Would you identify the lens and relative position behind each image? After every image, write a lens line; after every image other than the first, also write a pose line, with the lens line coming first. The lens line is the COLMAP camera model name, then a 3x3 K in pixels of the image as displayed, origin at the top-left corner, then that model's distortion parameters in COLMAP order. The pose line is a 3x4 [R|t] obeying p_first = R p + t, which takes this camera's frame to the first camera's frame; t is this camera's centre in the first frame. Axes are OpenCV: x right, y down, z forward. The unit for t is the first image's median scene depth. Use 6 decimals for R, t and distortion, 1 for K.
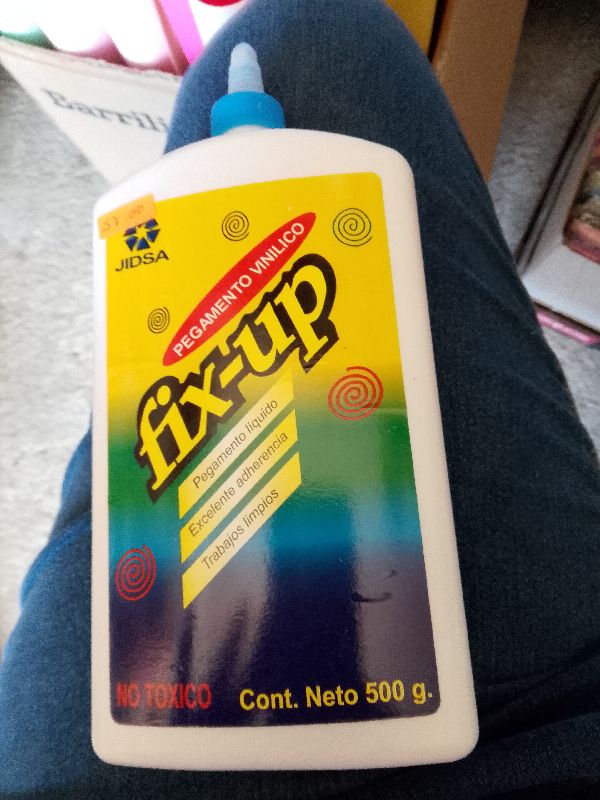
lens RADIAL K [[595.2, 0, 305.5], [0, 595.2, 397.4], [0, 0, 1]] dist [-0.001588, -0.042612]
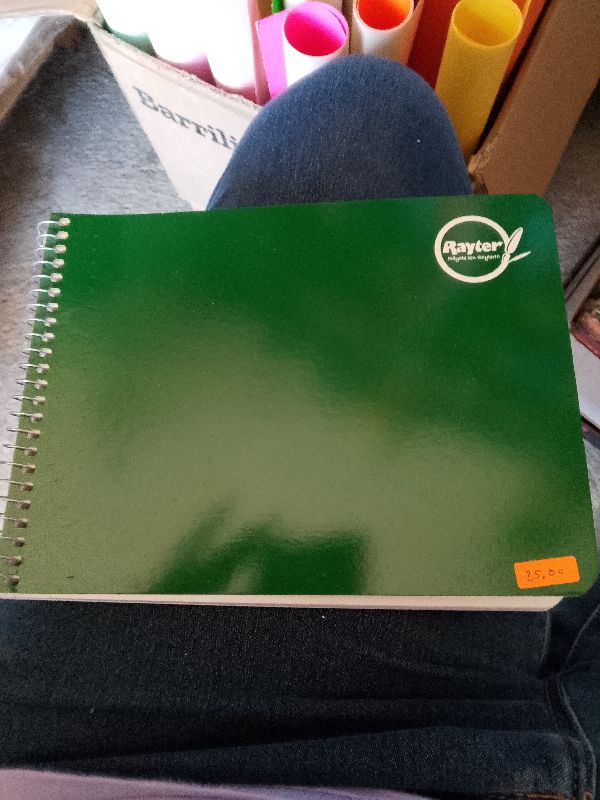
lens RADIAL K [[595.2, 0, 304.0], [0, 595.2, 403.5], [0, 0, 1]] dist [-0.001588, -0.042612]
pose [[0.973772, 0.227224, -0.011737, 0.007551], [-0.227524, 0.972687, -0.045973, 0.026312], [0.000970, 0.047438, 0.998874, -0.065635]]
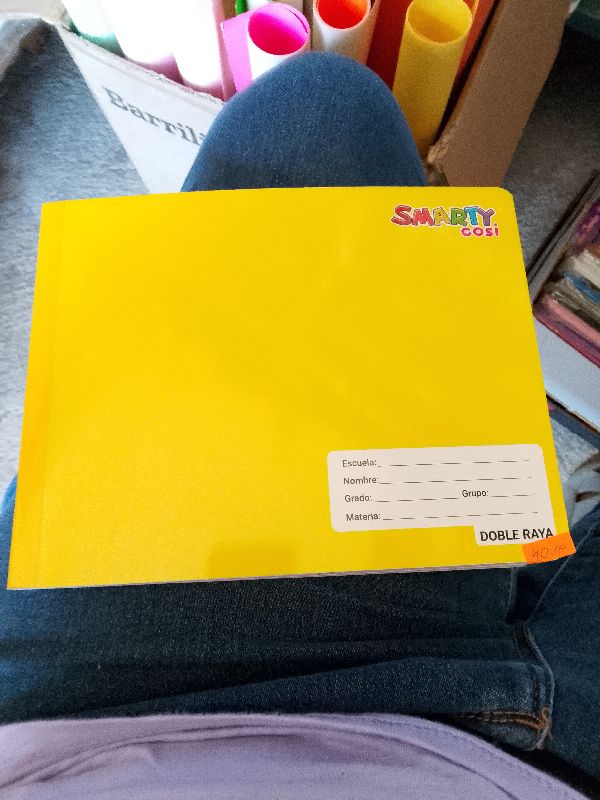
lens RADIAL K [[595.2, 0, 303.1], [0, 595.2, 406.7], [0, 0, 1]] dist [-0.001588, -0.042612]
pose [[0.981427, 0.189840, 0.027599, 0.010798], [-0.188512, 0.981055, -0.044662, 0.047209], [-0.035555, 0.038630, 0.998621, -0.103125]]
